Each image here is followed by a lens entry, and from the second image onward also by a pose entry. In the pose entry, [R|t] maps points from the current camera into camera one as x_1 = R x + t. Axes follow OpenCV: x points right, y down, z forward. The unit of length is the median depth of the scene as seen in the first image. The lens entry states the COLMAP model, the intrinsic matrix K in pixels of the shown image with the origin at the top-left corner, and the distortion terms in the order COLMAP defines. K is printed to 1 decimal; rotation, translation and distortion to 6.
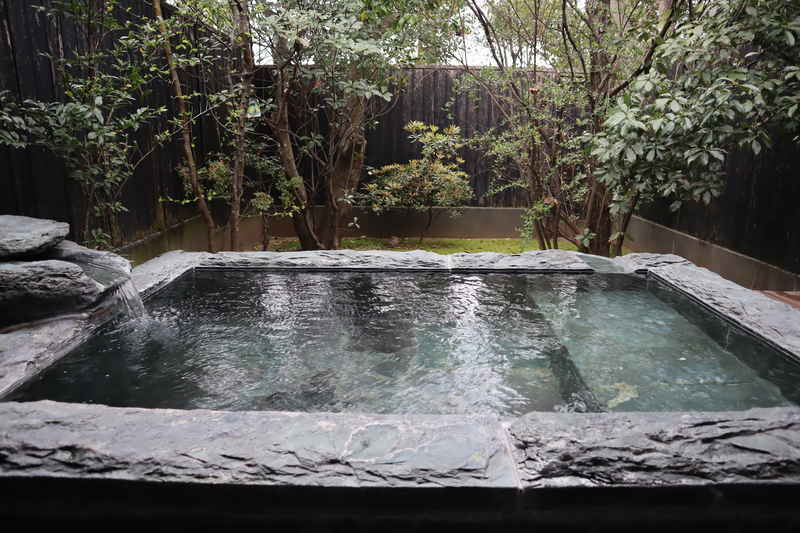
lens RADIAL K [[556.6, 0, 400.0], [0, 556.6, 266.5], [0, 0, 1]] dist [-0.120785, 0.077705]
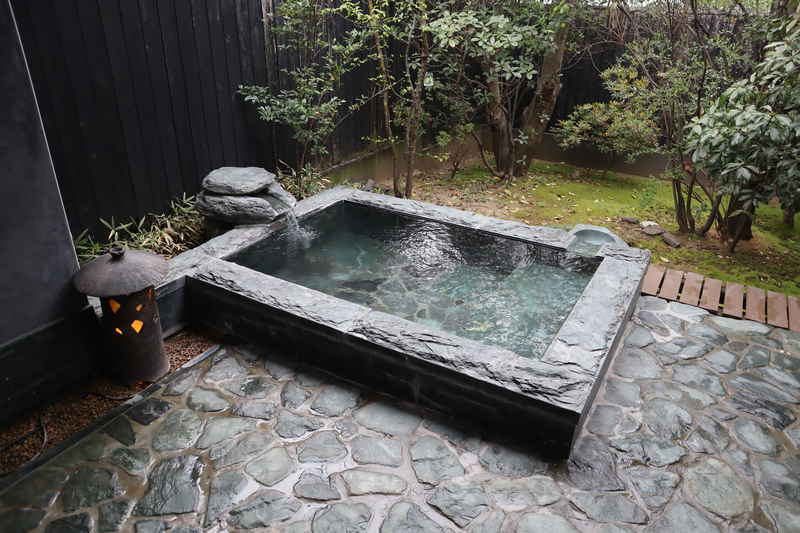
lens RADIAL K [[556.6, 0, 400.0], [0, 556.6, 266.5], [0, 0, 1]] dist [-0.120785, 0.077705]
pose [[0.862454, 0.226486, -0.452634, 1.352978], [-0.126577, 0.962392, 0.240374, -0.516717], [0.490053, -0.150018, 0.858686, -1.014800]]
